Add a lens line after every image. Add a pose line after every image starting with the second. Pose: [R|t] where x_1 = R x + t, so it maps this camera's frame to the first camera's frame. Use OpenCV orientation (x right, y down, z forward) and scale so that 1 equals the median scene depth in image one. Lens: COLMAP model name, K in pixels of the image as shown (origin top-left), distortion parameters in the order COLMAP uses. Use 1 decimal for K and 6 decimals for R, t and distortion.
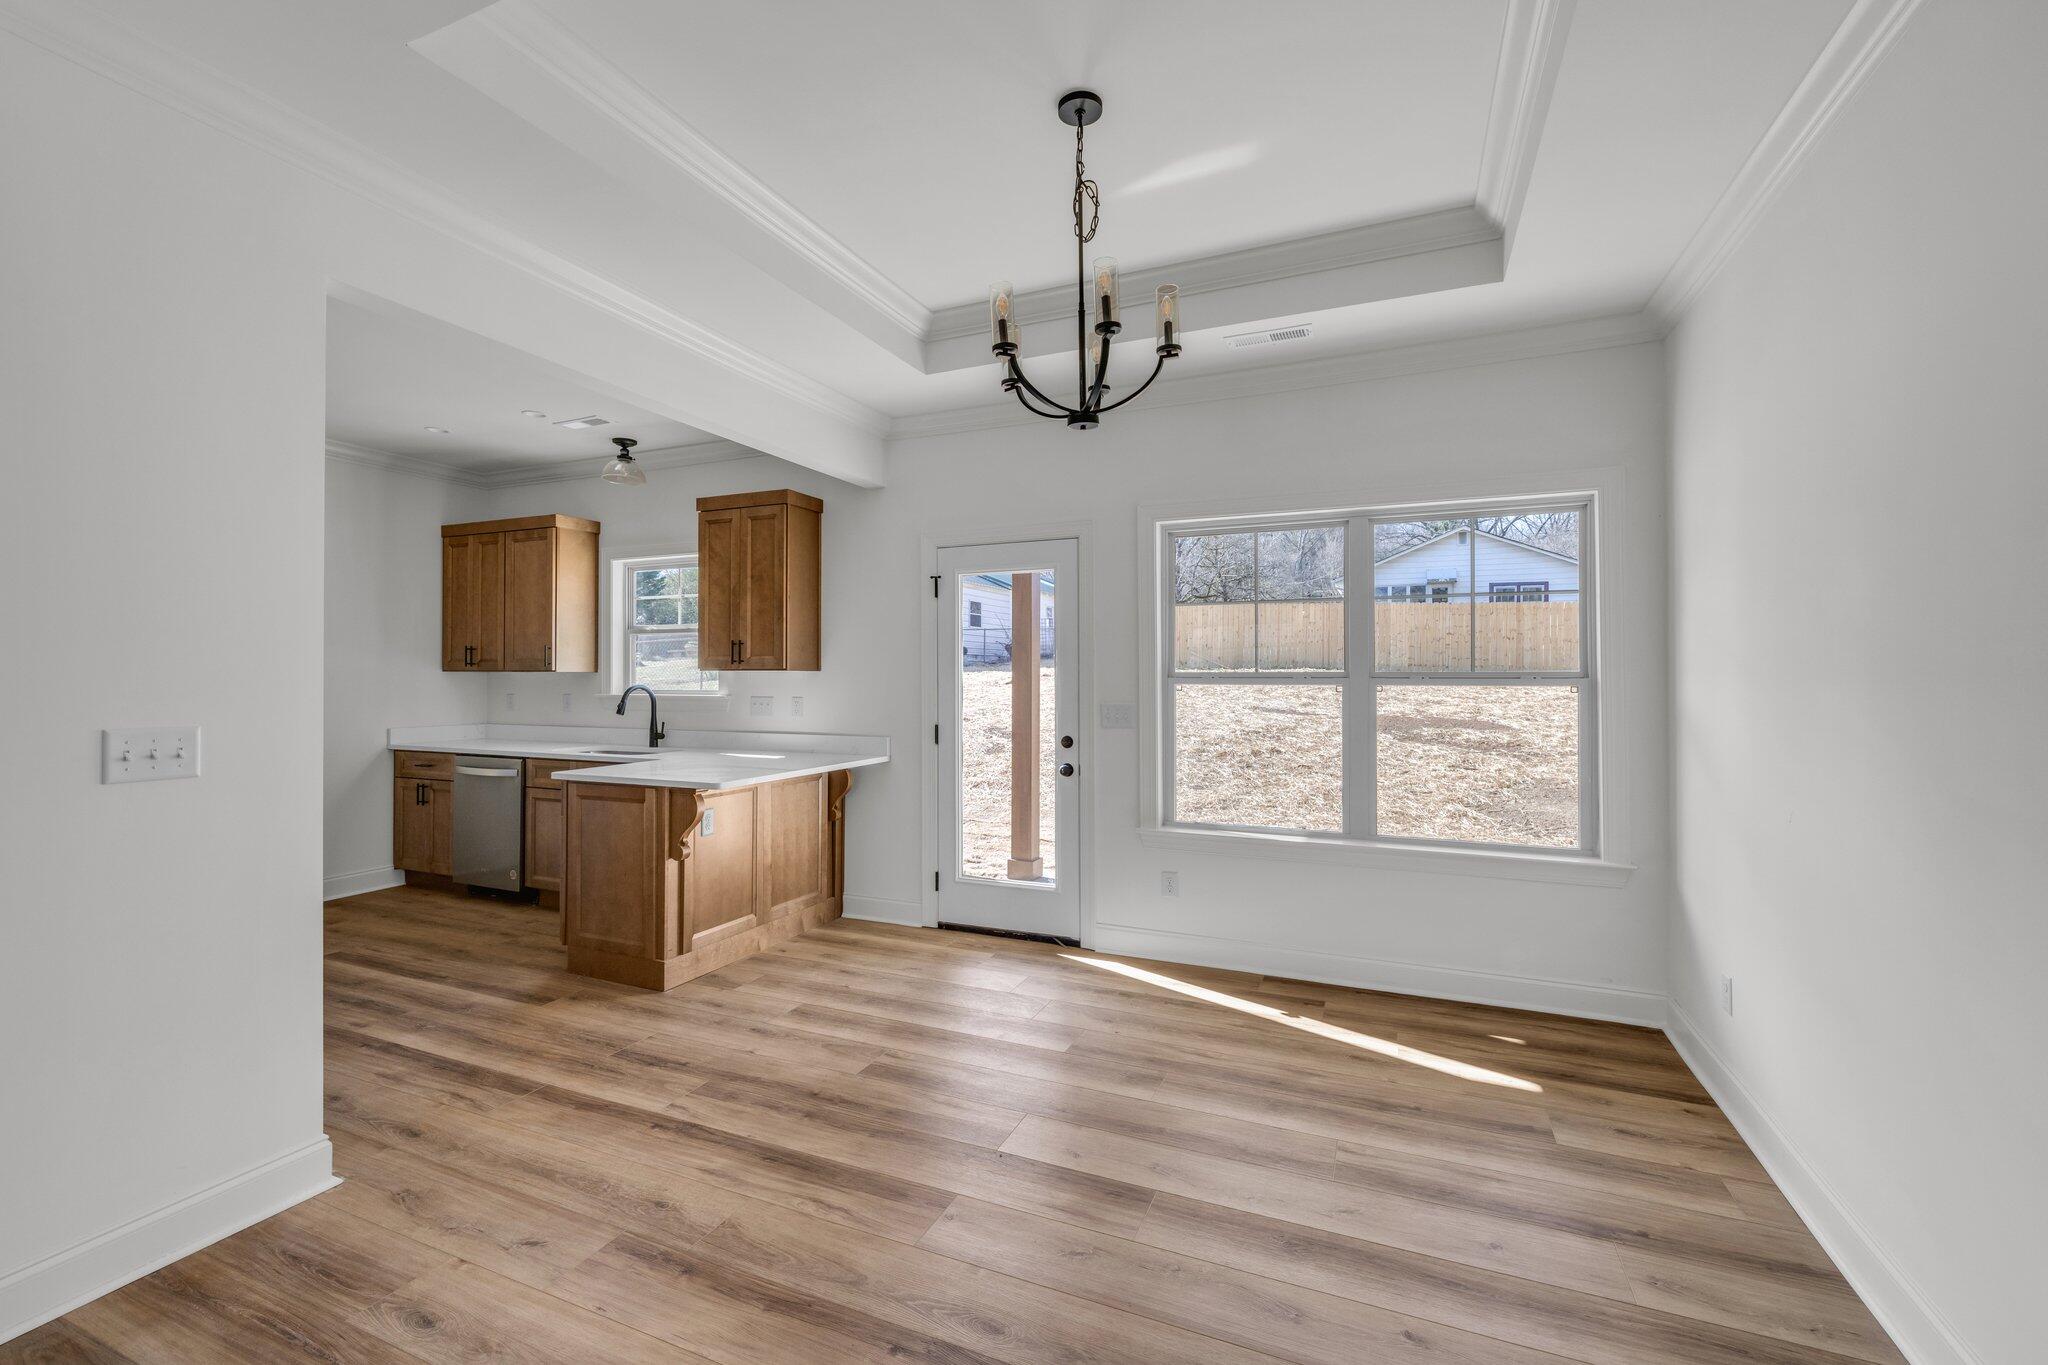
lens RADIAL K [[864.7, 0, 1024.7], [0, 864.7, 673.9], [0, 0, 1]] dist [-0.000030, -0.000100]
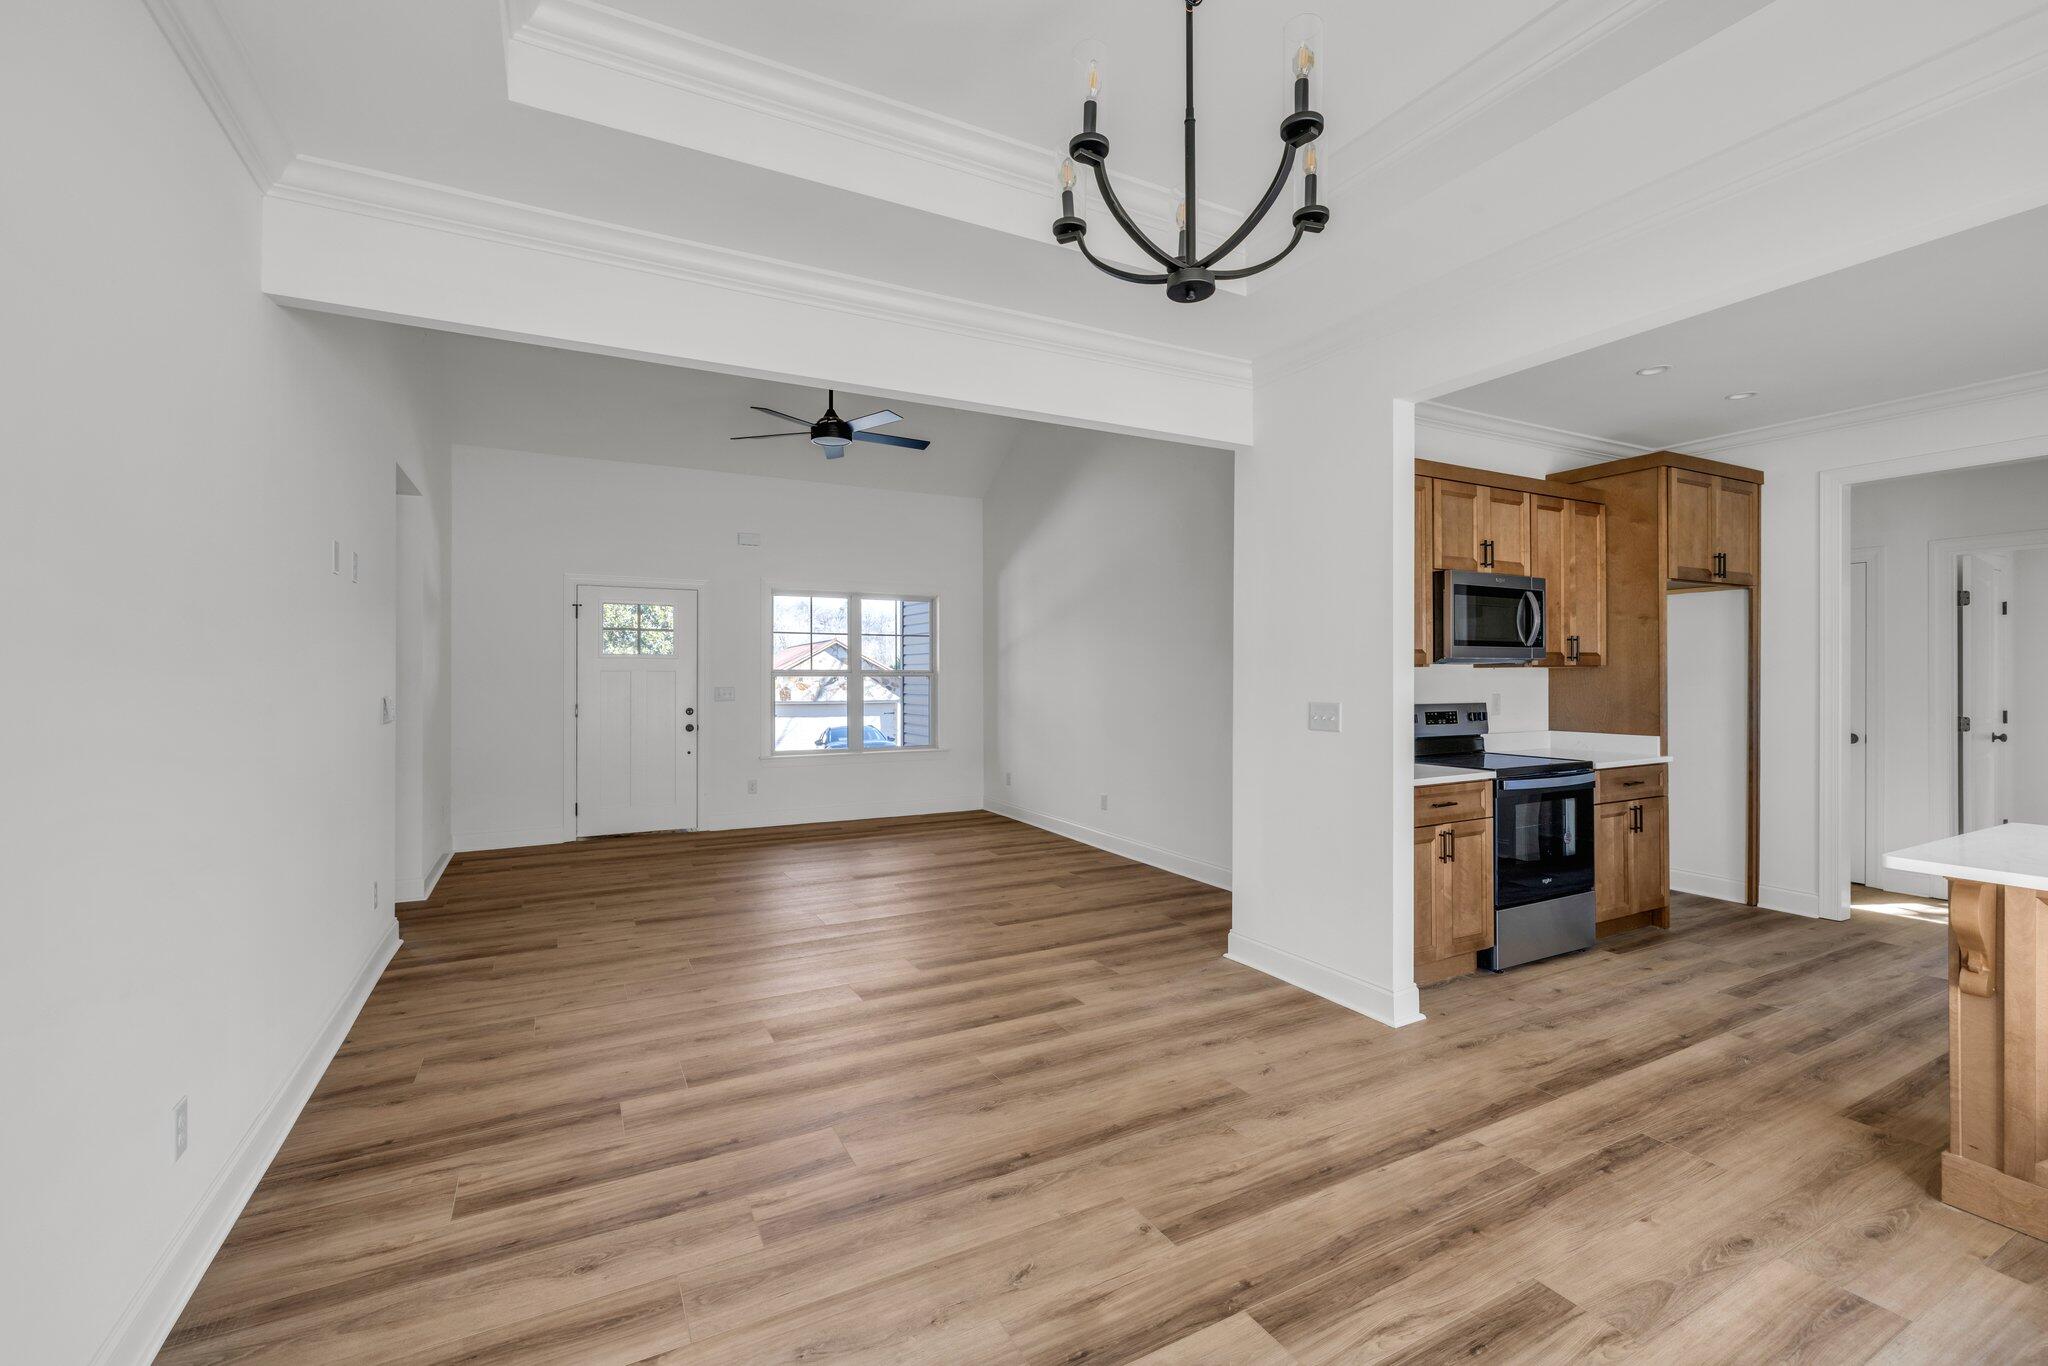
lens RADIAL K [[872.4, 0, 1020.2], [0, 872.4, 670.4], [0, 0, 1]] dist [0.000305, 0.001216]
pose [[-0.628847, -0.008053, -0.777487, 0.351634], [0.001728, 0.999929, -0.011755, 0.006437], [0.777527, -0.008736, -0.628789, 0.692764]]
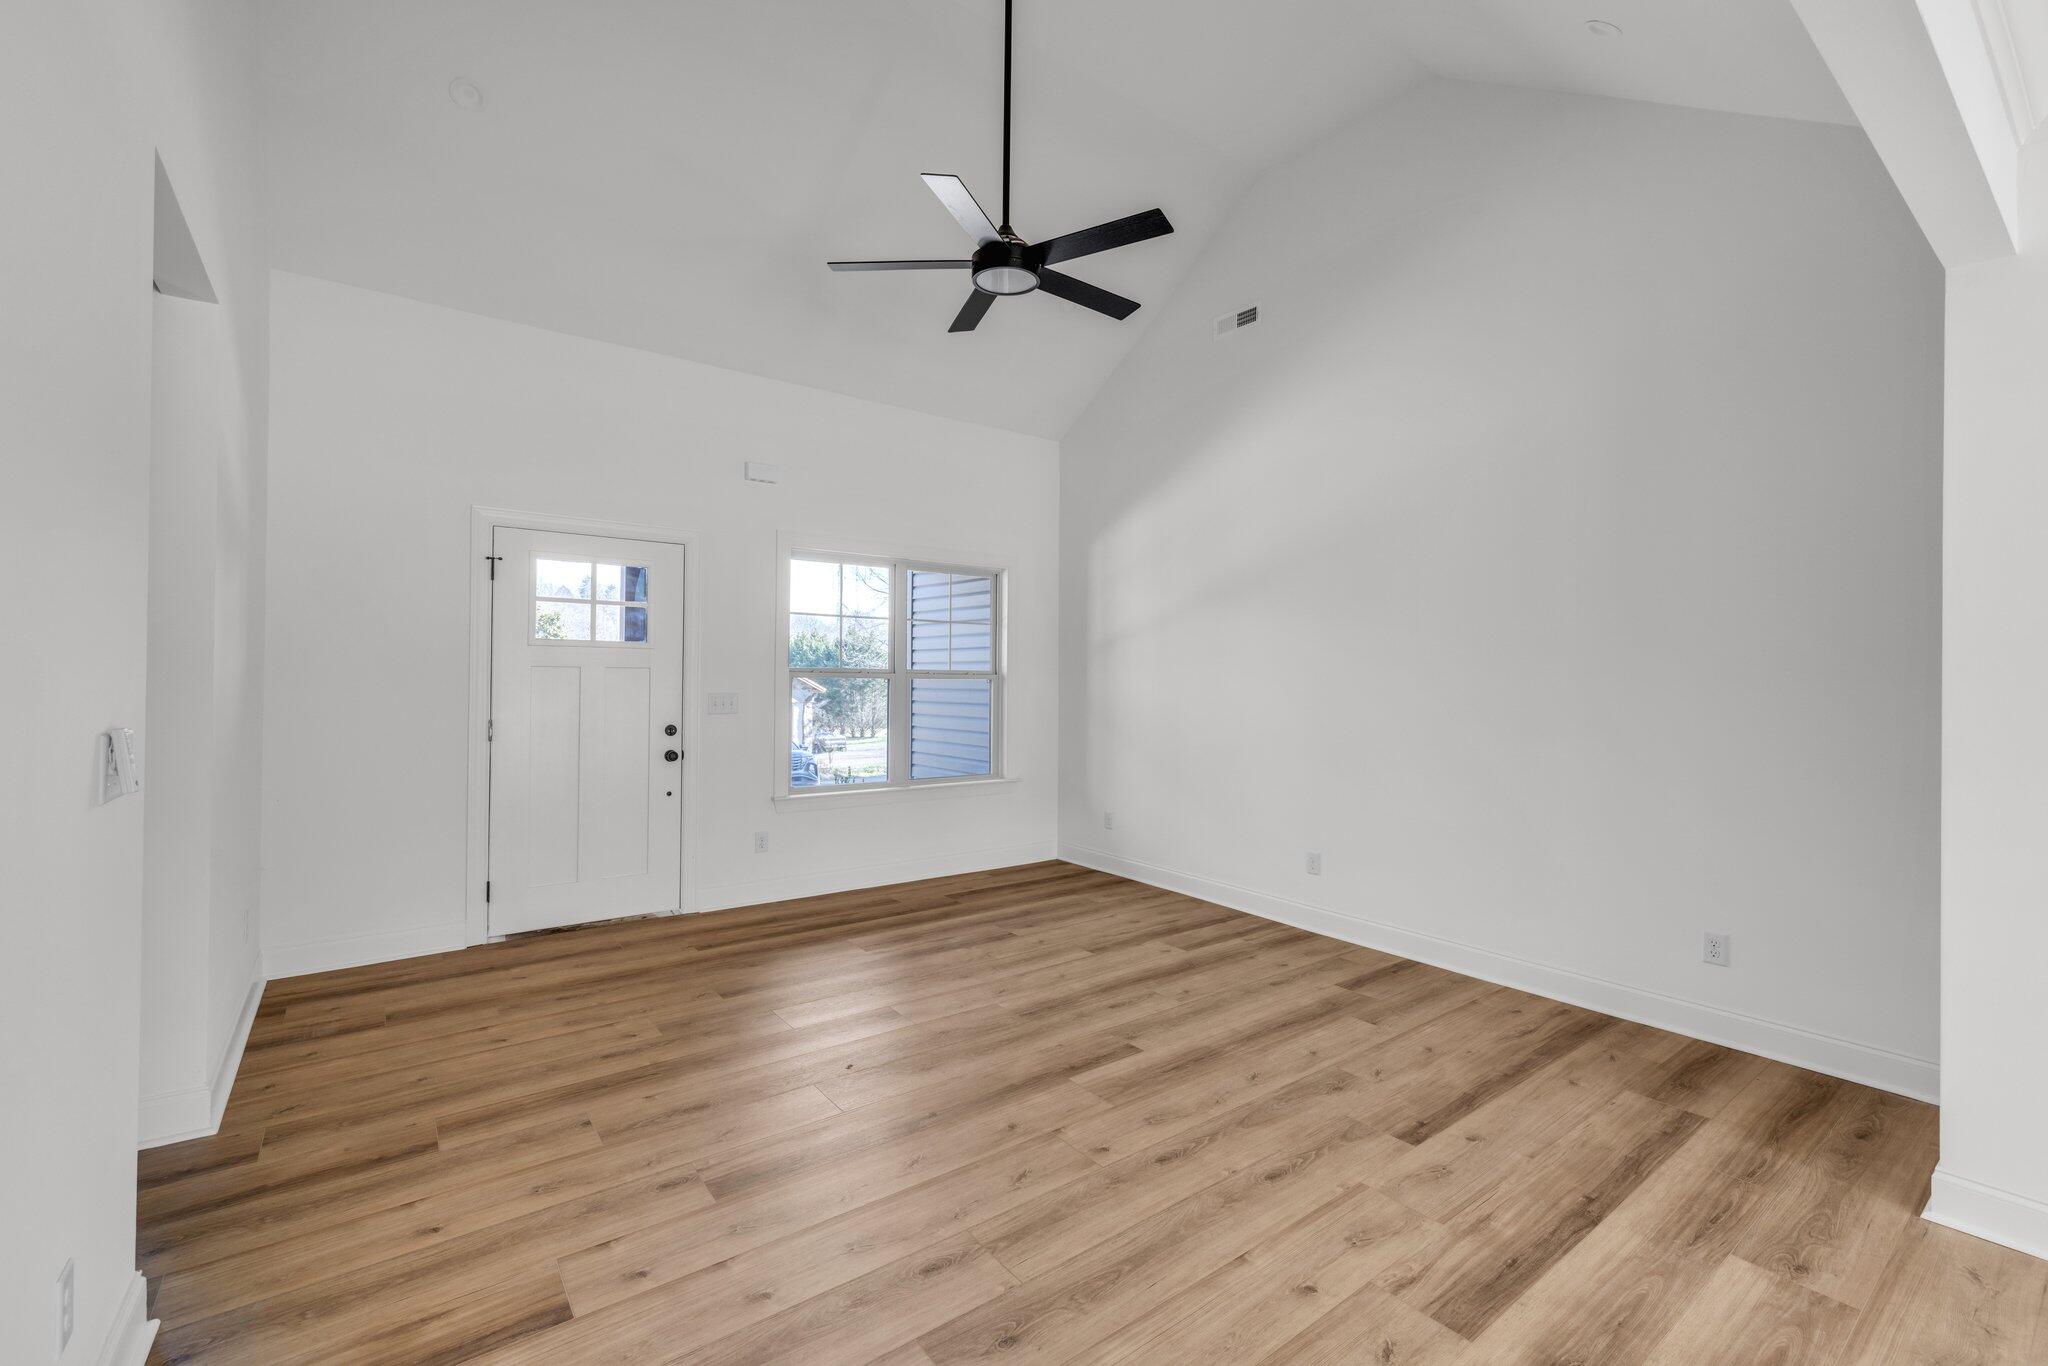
lens RADIAL K [[872.4, 0, 1020.2], [0, 872.4, 671.3], [0, 0, 1]] dist [0.000305, 0.001216]
pose [[-0.498286, -0.015951, -0.866866, 0.187484], [-0.008172, 0.999873, -0.013701, 0.002512], [0.866974, 0.000257, -0.498353, 0.111478]]
